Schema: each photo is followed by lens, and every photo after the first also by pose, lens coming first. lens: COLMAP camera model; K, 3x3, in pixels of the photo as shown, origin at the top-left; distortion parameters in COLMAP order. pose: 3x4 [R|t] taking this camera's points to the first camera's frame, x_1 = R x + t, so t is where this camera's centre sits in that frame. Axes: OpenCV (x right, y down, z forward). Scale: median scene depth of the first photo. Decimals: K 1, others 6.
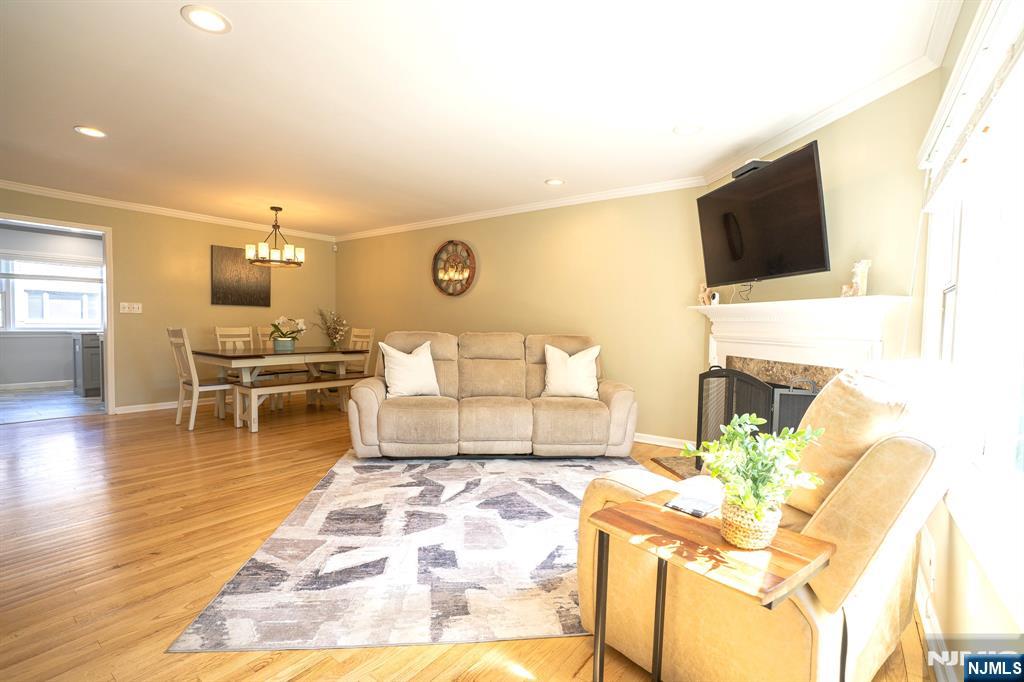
lens RADIAL K [[469.5, 0, 514.8], [0, 469.5, 344.2], [0, 0, 1]] dist [-0.041634, 0.000910]
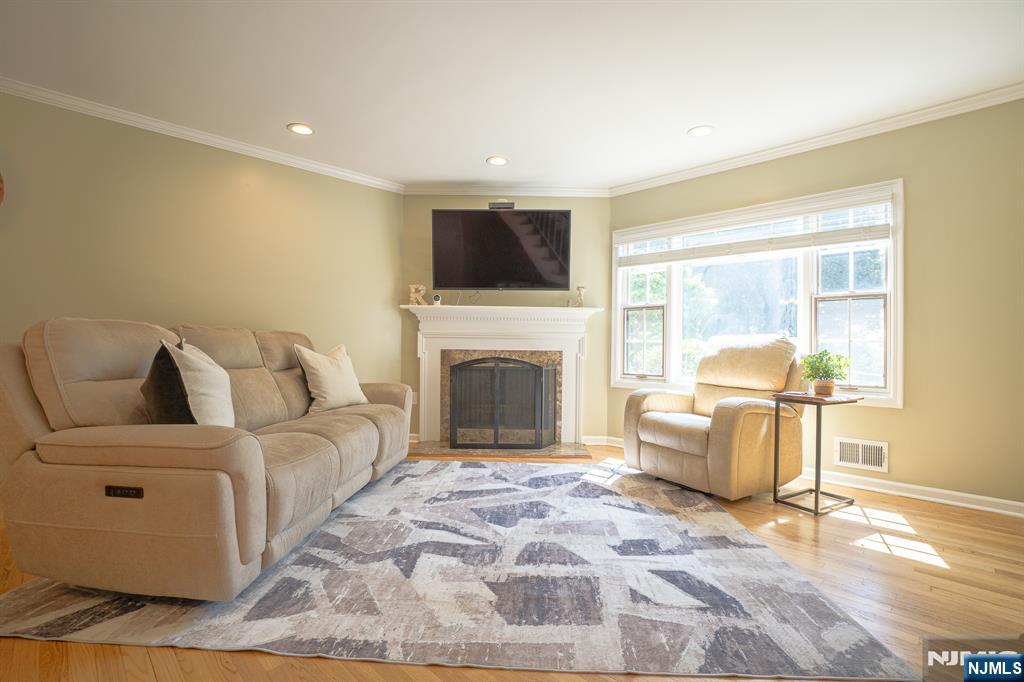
lens RADIAL K [[469.5, 0, 515.3], [0, 469.5, 338.8], [0, 0, 1]] dist [-0.041634, 0.000910]
pose [[0.138569, 0.007050, 0.990328, -0.865307], [0.029844, 0.999491, -0.011291, 0.020776], [-0.989903, 0.031120, 0.138288, 0.823574]]
